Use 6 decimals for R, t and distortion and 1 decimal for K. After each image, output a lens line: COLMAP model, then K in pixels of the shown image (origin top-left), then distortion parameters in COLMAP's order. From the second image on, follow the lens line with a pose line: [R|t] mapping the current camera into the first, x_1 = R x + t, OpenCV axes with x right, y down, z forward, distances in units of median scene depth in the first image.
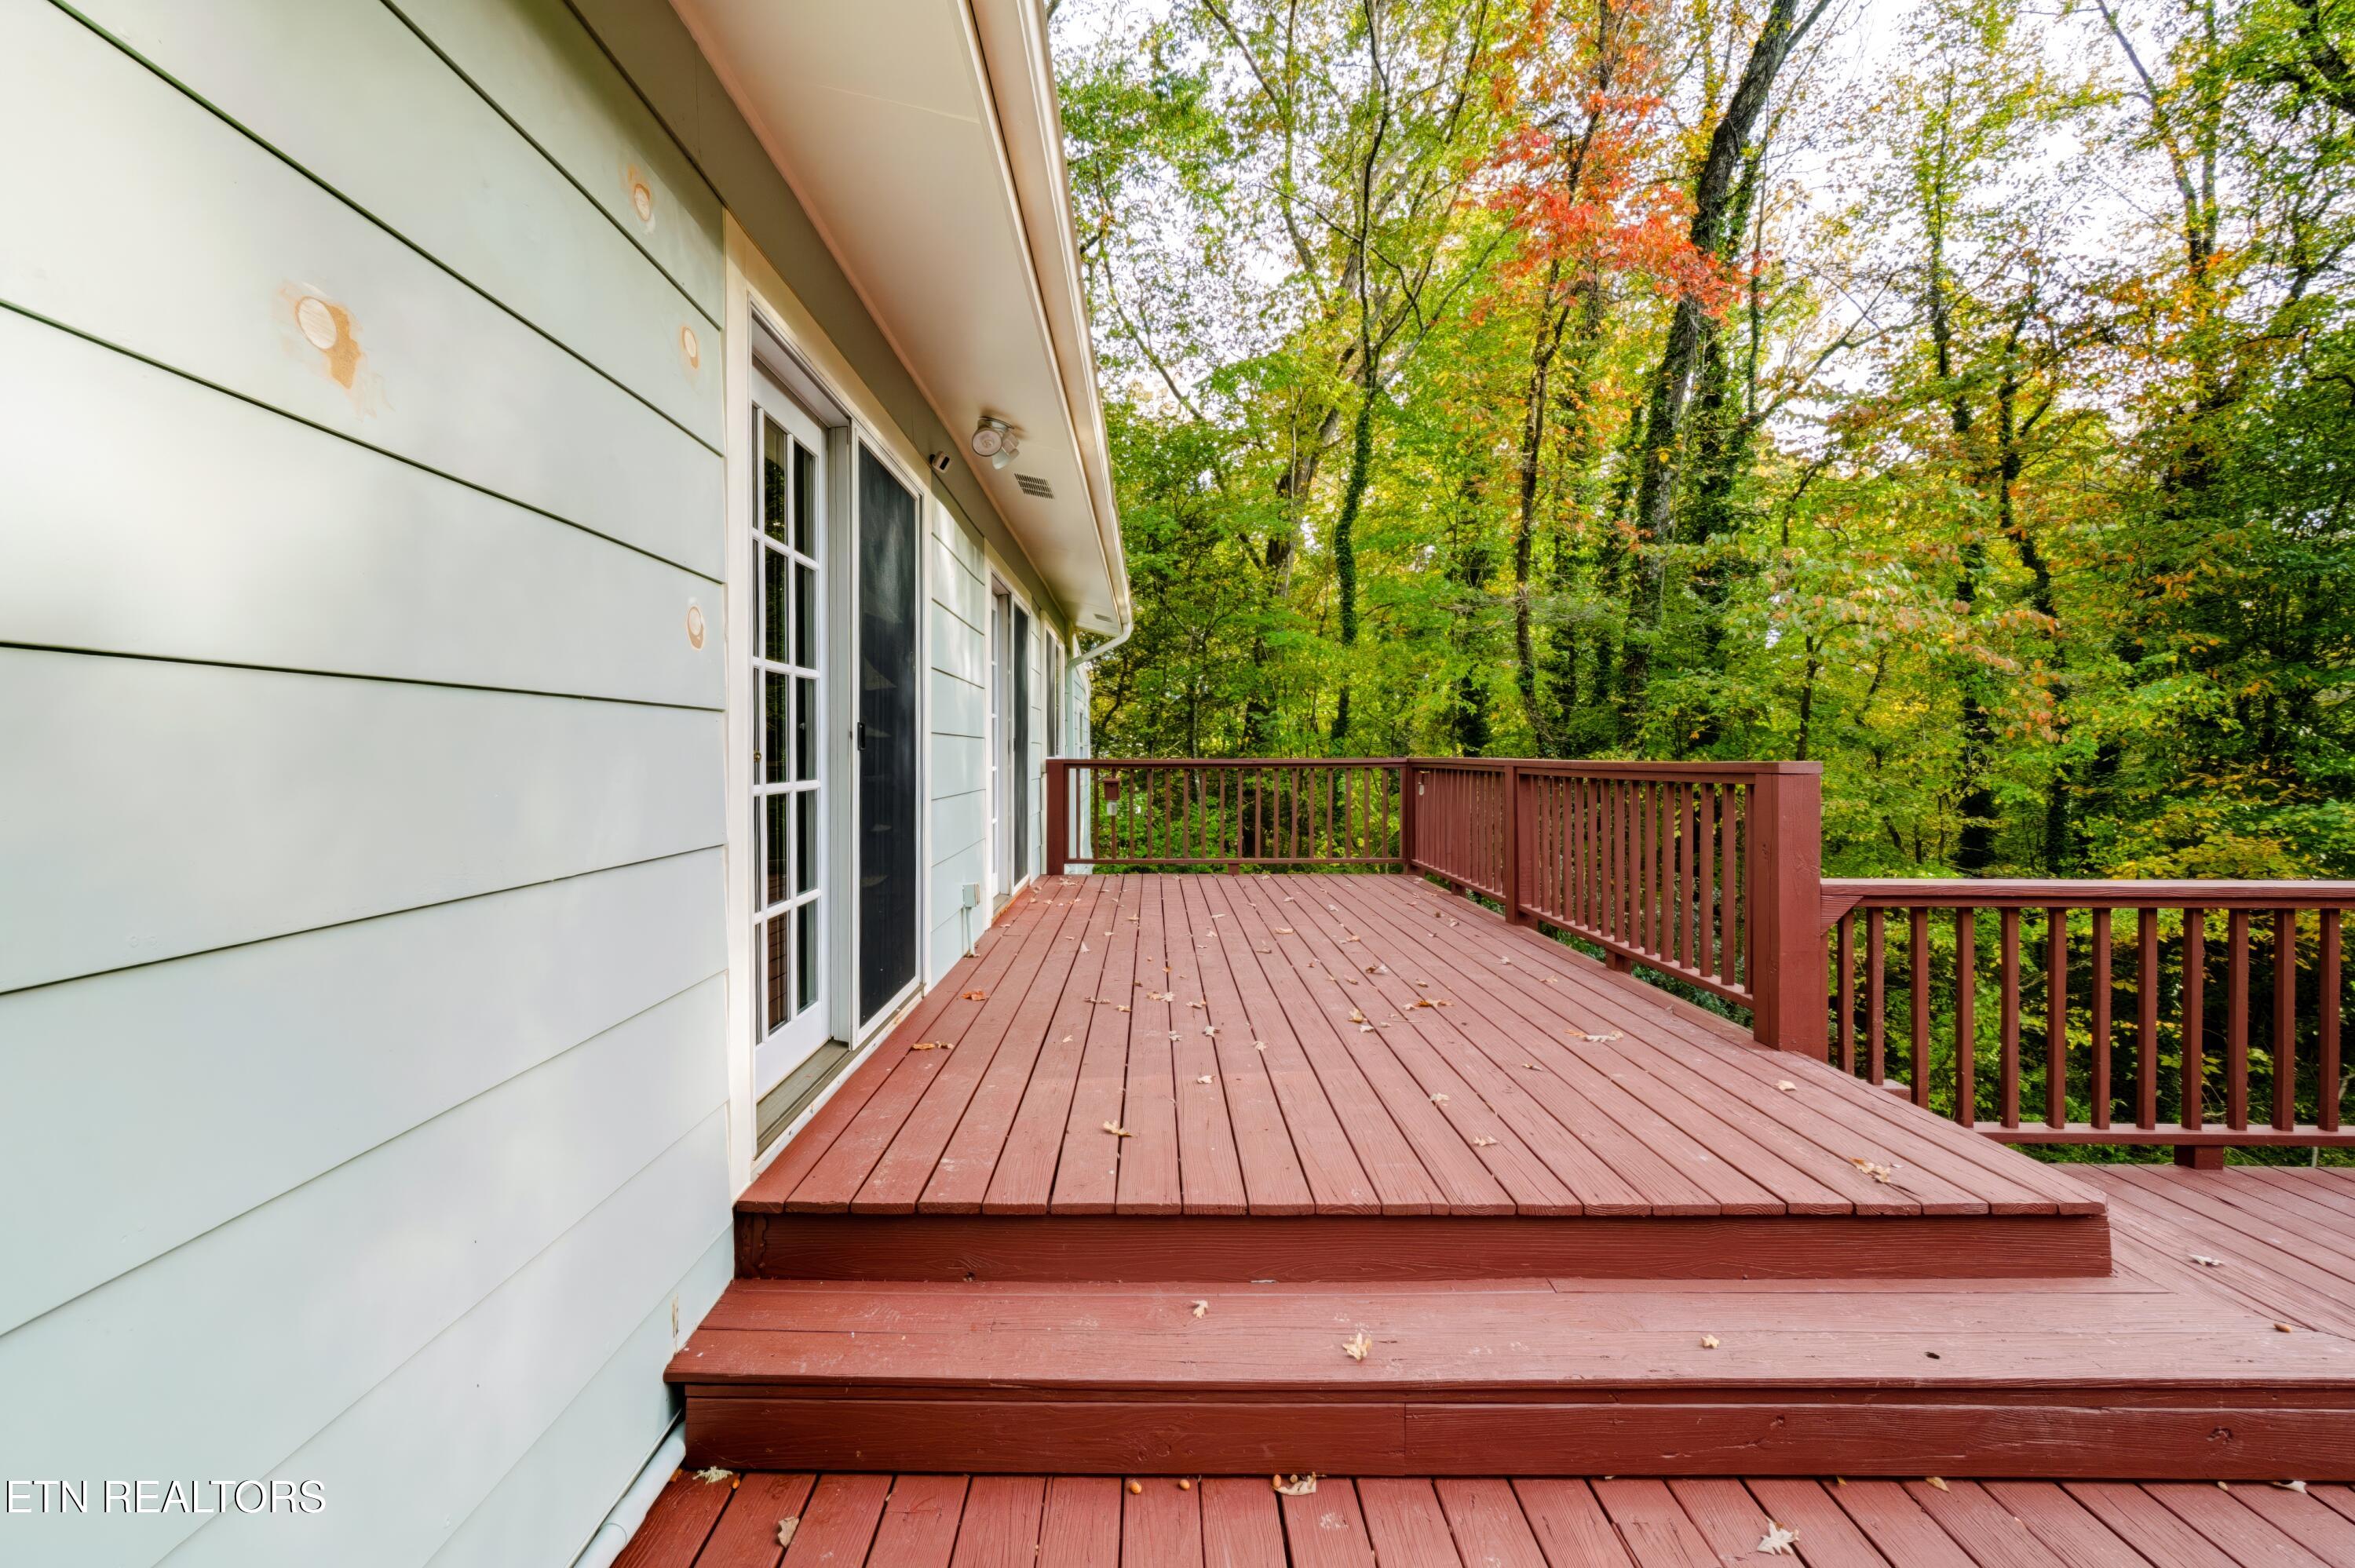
lens RADIAL K [[1019.6, 0, 1164.5], [0, 1019.6, 758.3], [0, 0, 1]] dist [0.000590, 0.000226]
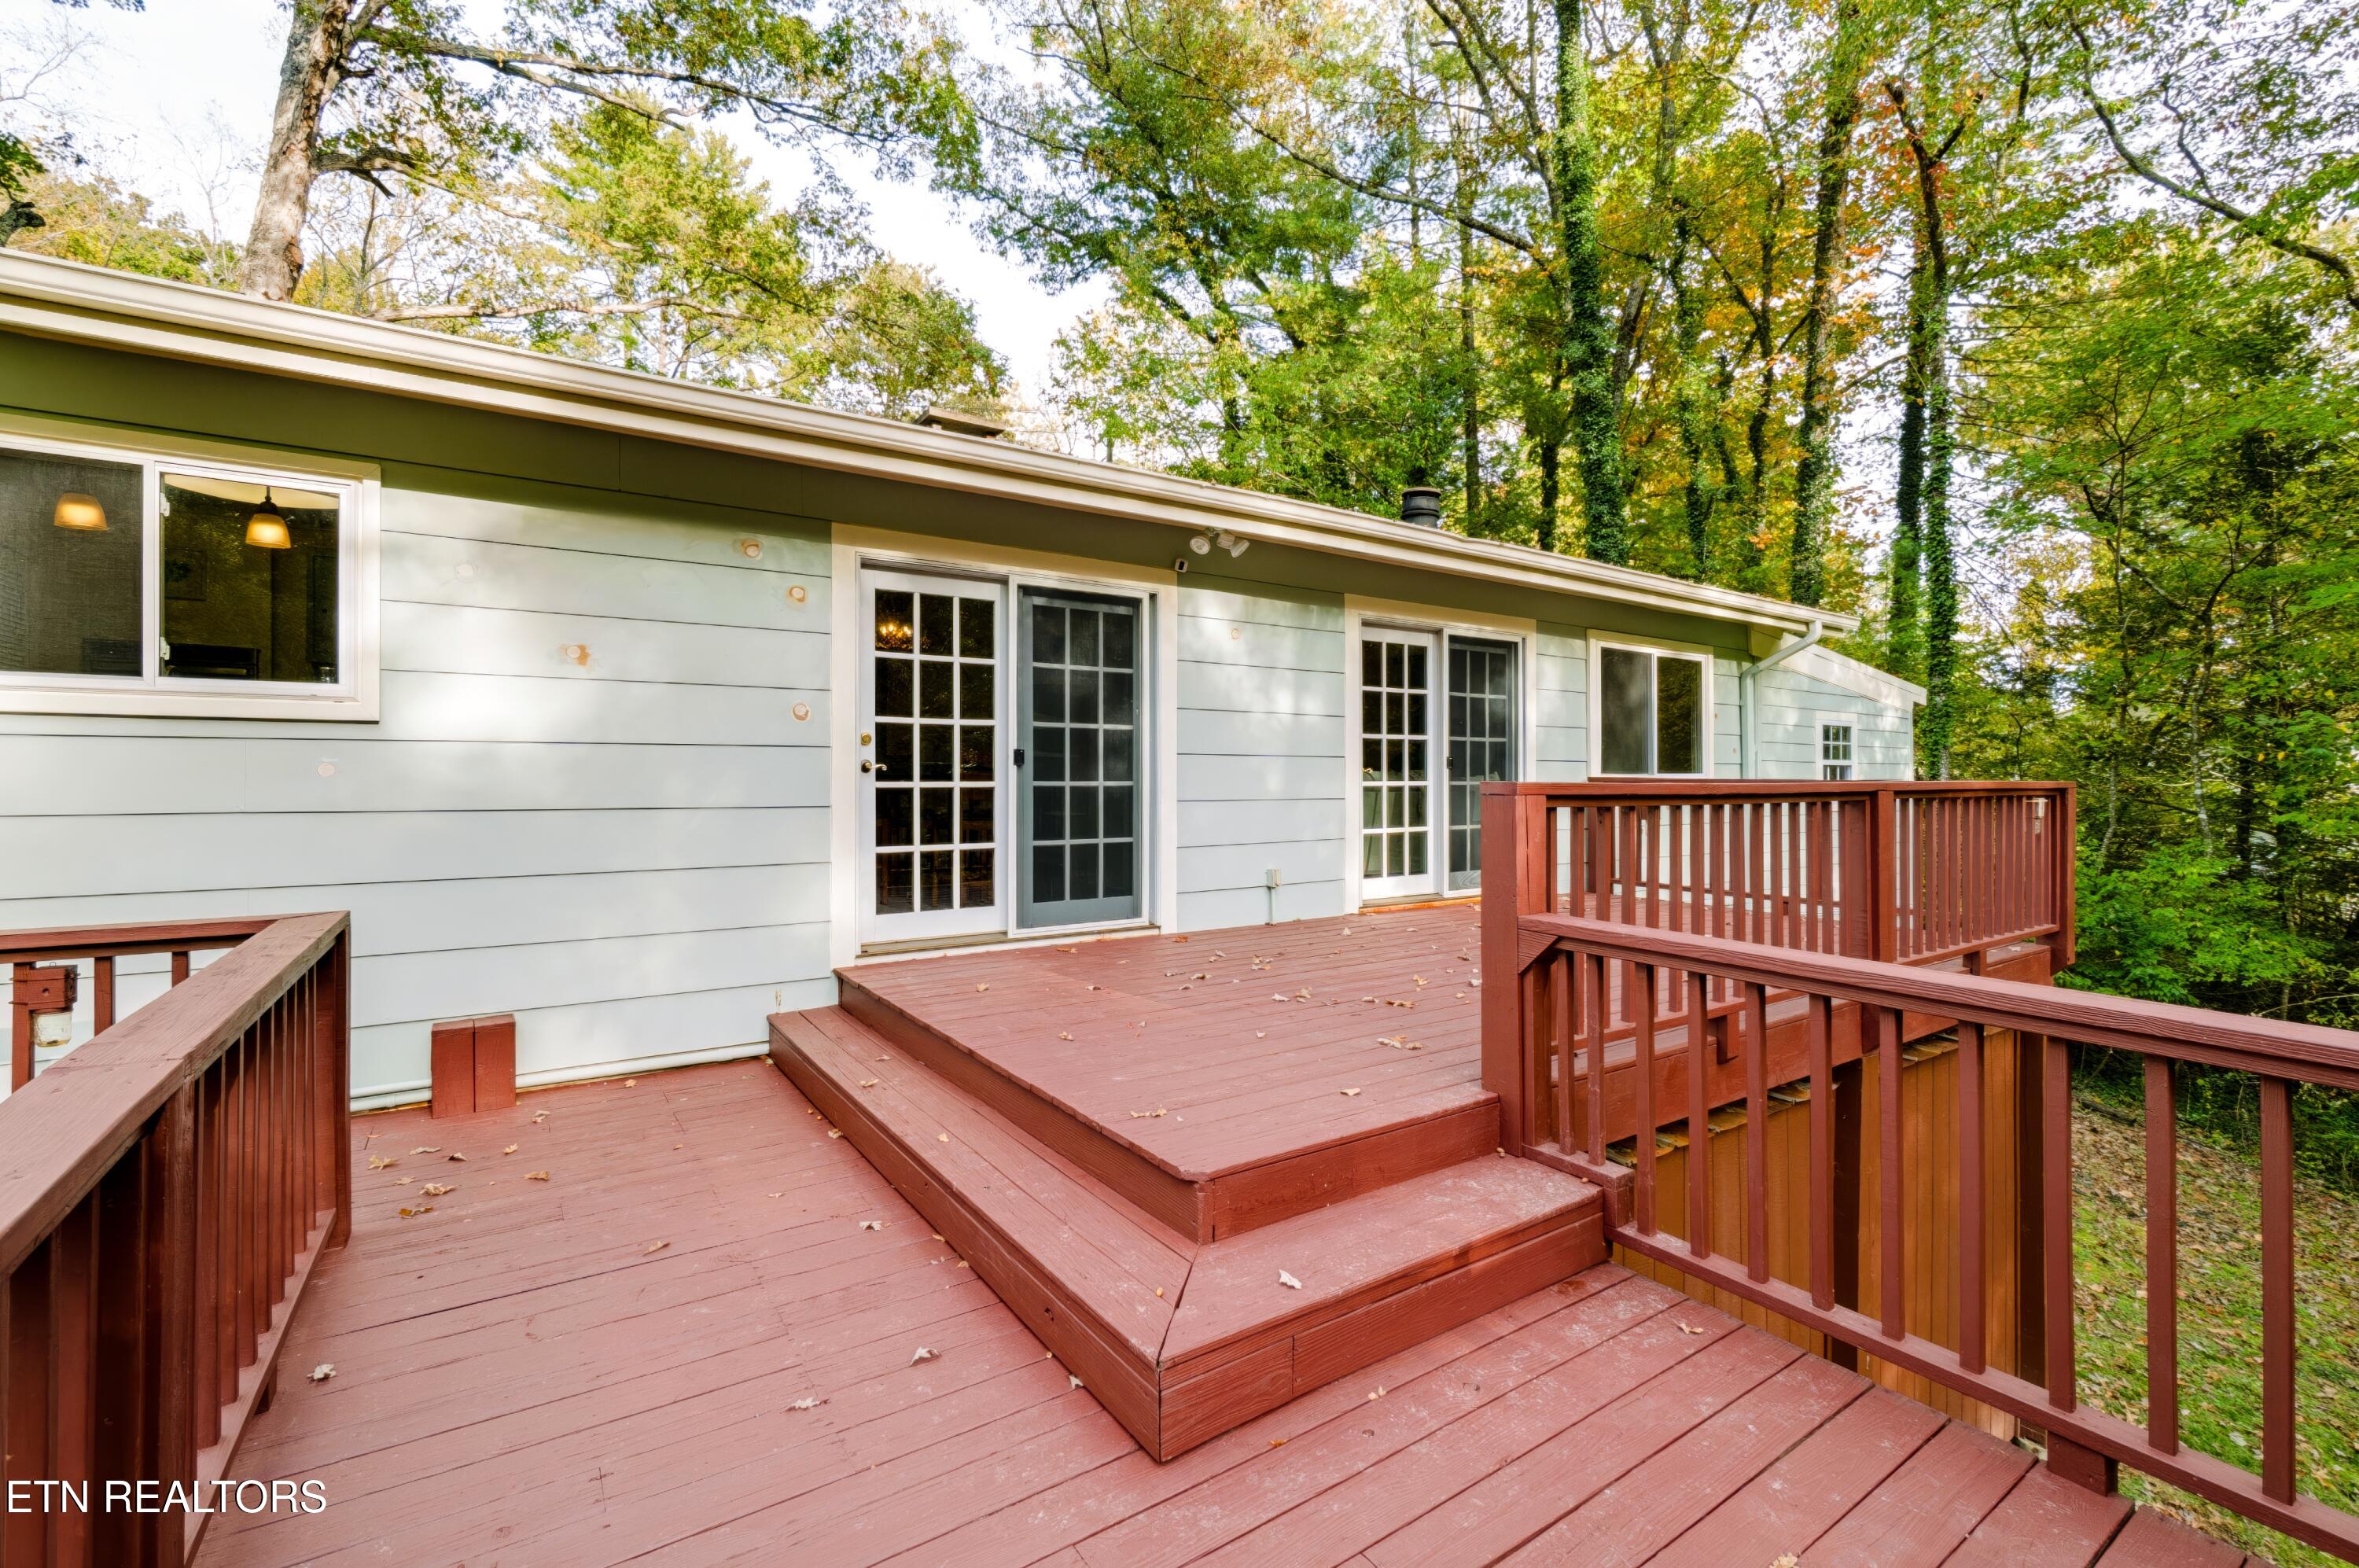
lens RADIAL K [[1021.5, 0, 1166.5], [0, 1021.5, 758.2], [0, 0, 1]] dist [0.000590, 0.000226]
pose [[0.558773, -0.001336, -0.829319, 1.853713], [-0.012310, 0.999875, -0.009905, -0.006380], [0.829229, 0.015743, 0.558687, 0.353789]]
